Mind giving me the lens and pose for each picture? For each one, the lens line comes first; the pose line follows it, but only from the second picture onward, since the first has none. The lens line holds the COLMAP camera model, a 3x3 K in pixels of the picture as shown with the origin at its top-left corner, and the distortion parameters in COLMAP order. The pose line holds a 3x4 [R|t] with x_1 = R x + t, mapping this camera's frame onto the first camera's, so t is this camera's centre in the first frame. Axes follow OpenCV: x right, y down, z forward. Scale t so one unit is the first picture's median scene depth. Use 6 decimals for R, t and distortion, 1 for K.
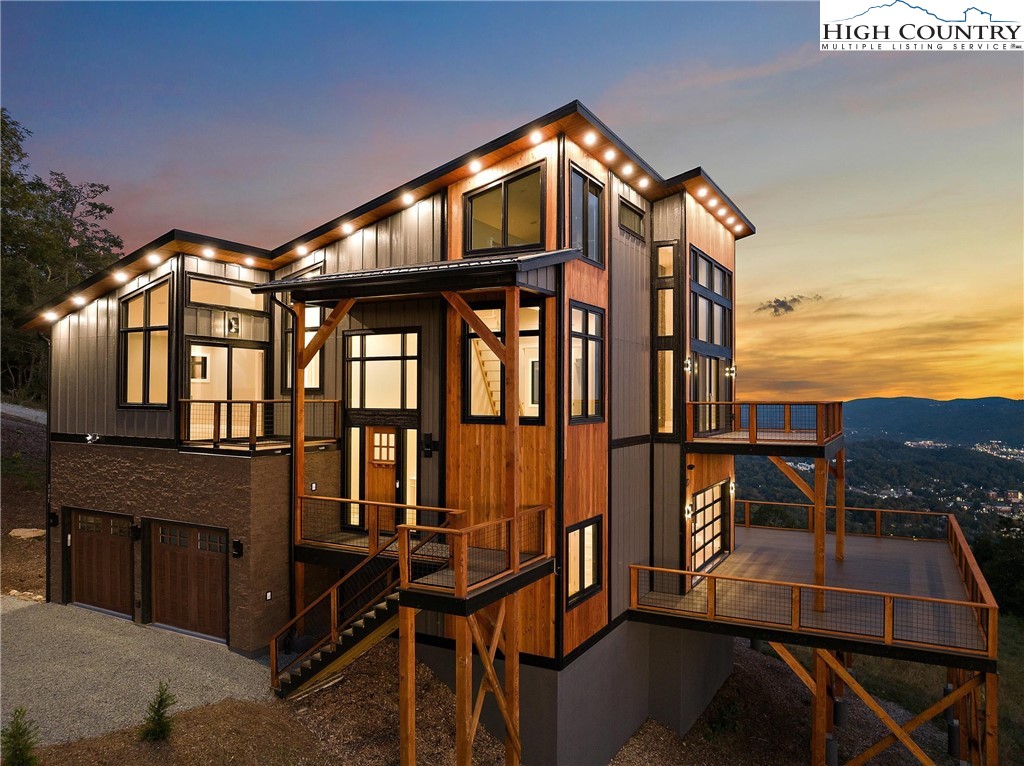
lens RADIAL K [[758.8, 0, 509.8], [0, 758.8, 383.3], [0, 0, 1]] dist [-0.028301, -0.000861]
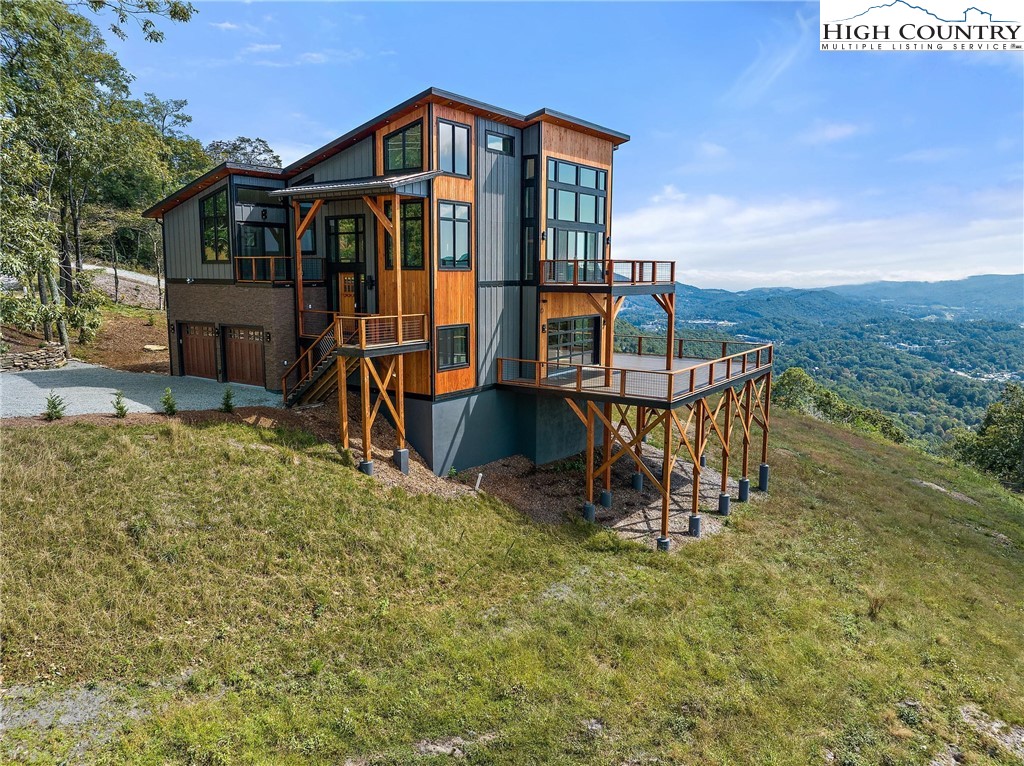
lens RADIAL K [[758.8, 0, 490.7], [0, 758.8, 386.1], [0, 0, 1]] dist [-0.028301, -0.000861]
pose [[0.991728, 0.021109, -0.126610, 0.409211], [-0.000101, 0.986512, 0.163690, 0.030293], [0.128358, -0.162323, 0.978354, -0.751625]]
